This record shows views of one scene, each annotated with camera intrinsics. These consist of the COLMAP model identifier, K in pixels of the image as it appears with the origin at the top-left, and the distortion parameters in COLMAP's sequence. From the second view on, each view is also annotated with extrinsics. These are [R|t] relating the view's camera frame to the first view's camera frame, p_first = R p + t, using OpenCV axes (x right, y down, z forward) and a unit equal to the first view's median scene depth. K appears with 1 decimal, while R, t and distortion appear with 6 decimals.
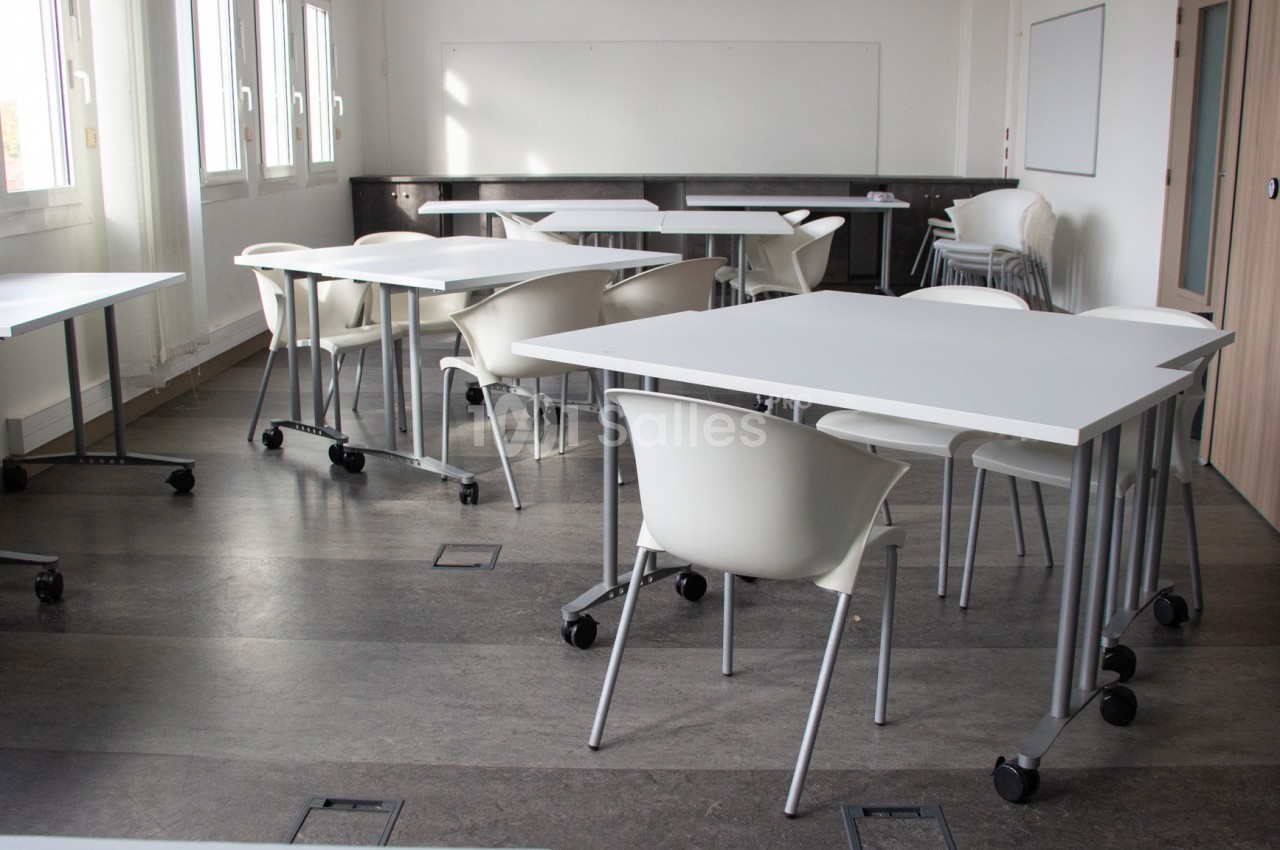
lens RADIAL K [[1257.0, 0, 640.0], [0, 1257.0, 425.0], [0, 0, 1]] dist [-0.165869, 0.122974]
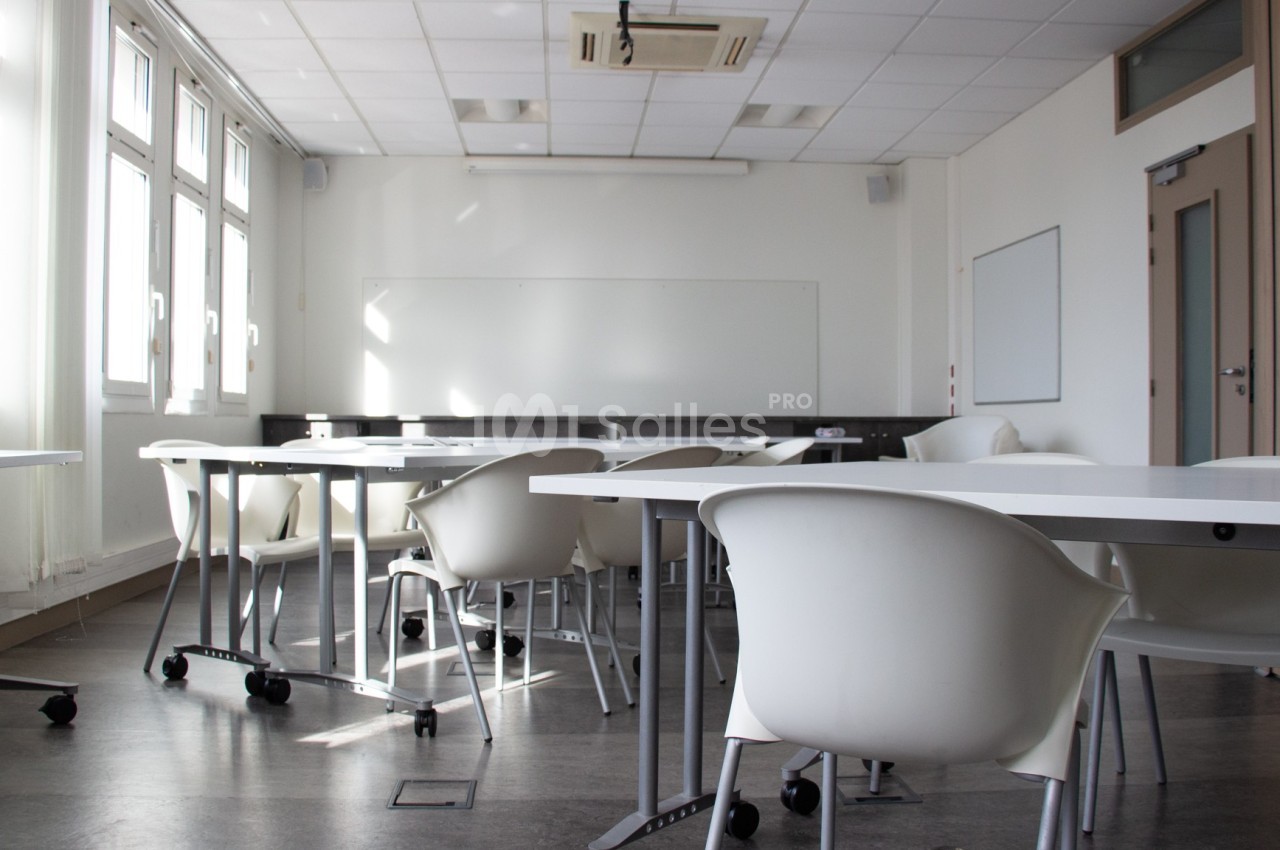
lens RADIAL K [[1257.0, 0, 640.0], [0, 1257.0, 425.0], [0, 0, 1]] dist [-0.165869, 0.122974]
pose [[0.996366, 0.002627, 0.085133, -0.060090], [0.016739, 0.973992, -0.225962, 0.044842], [-0.083512, 0.226566, 0.970409, 0.153190]]
